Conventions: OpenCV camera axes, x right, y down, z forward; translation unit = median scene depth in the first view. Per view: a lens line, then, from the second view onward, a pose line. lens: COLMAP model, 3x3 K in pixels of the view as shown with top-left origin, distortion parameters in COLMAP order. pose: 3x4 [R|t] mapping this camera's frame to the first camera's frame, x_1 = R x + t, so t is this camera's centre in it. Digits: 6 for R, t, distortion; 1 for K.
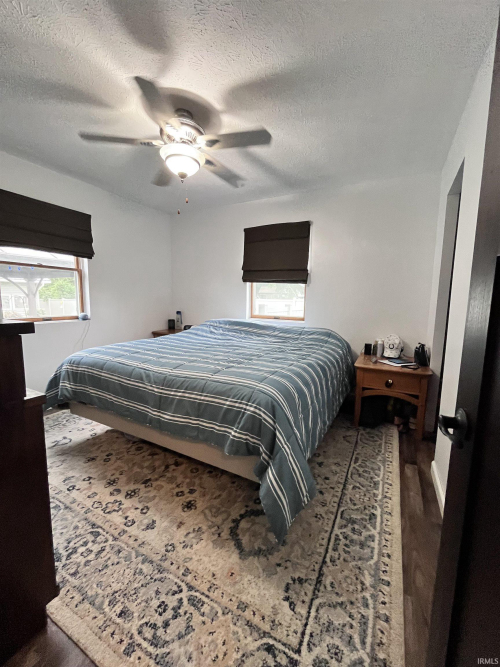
lens RADIAL K [[268.6, 0, 251.3], [0, 268.6, 332.8], [0, 0, 1]] dist [-0.003152, 0.000097]
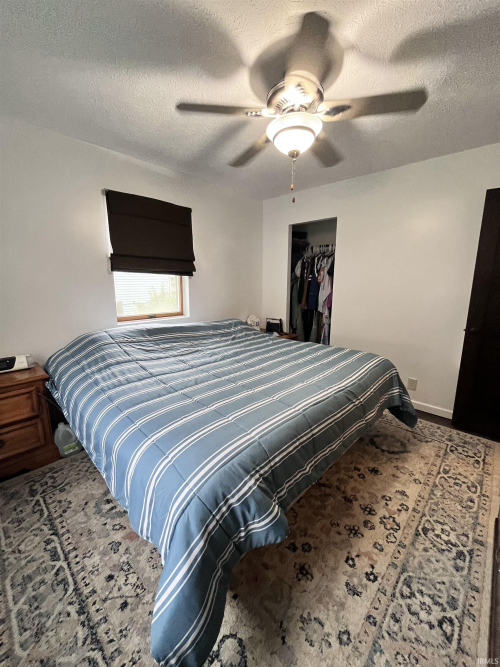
lens RADIAL K [[268.6, 0, 250.0], [0, 268.6, 333.0], [0, 0, 1]] dist [-0.003152, 0.000097]
pose [[0.272424, -0.205156, 0.940051, -1.544659], [0.121261, 0.976535, 0.177977, -0.297436], [-0.954505, 0.065506, 0.290909, 1.237980]]
